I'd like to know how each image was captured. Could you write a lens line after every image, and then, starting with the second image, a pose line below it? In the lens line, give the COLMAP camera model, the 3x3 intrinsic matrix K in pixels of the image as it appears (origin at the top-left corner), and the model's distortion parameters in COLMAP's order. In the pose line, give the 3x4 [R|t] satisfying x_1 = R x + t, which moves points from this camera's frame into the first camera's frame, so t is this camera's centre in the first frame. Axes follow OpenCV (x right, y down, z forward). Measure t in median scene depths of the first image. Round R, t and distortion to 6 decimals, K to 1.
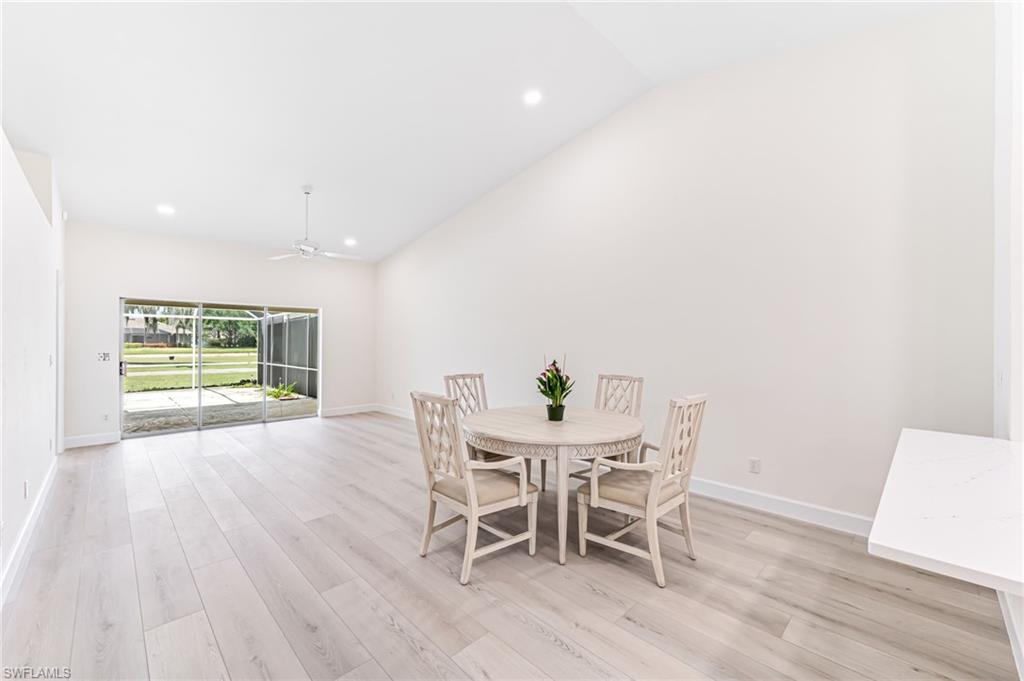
lens RADIAL K [[411.3, 0, 517.4], [0, 411.3, 342.4], [0, 0, 1]] dist [0.002670, -0.000076]
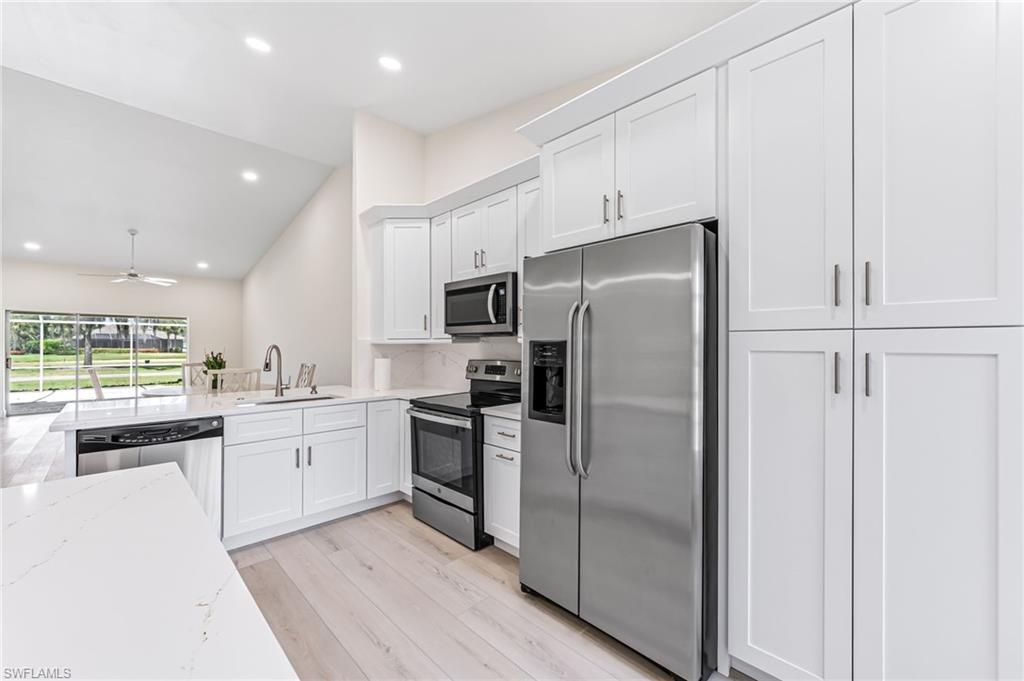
lens RADIAL K [[411.3, 0, 514.3], [0, 411.3, 343.4], [0, 0, 1]] dist [0.002670, -0.000076]
pose [[0.999930, -0.004932, -0.010722, 0.147232], [0.004847, 0.999956, -0.008000, 0.003794], [0.010761, 0.007948, 0.999911, -0.067965]]
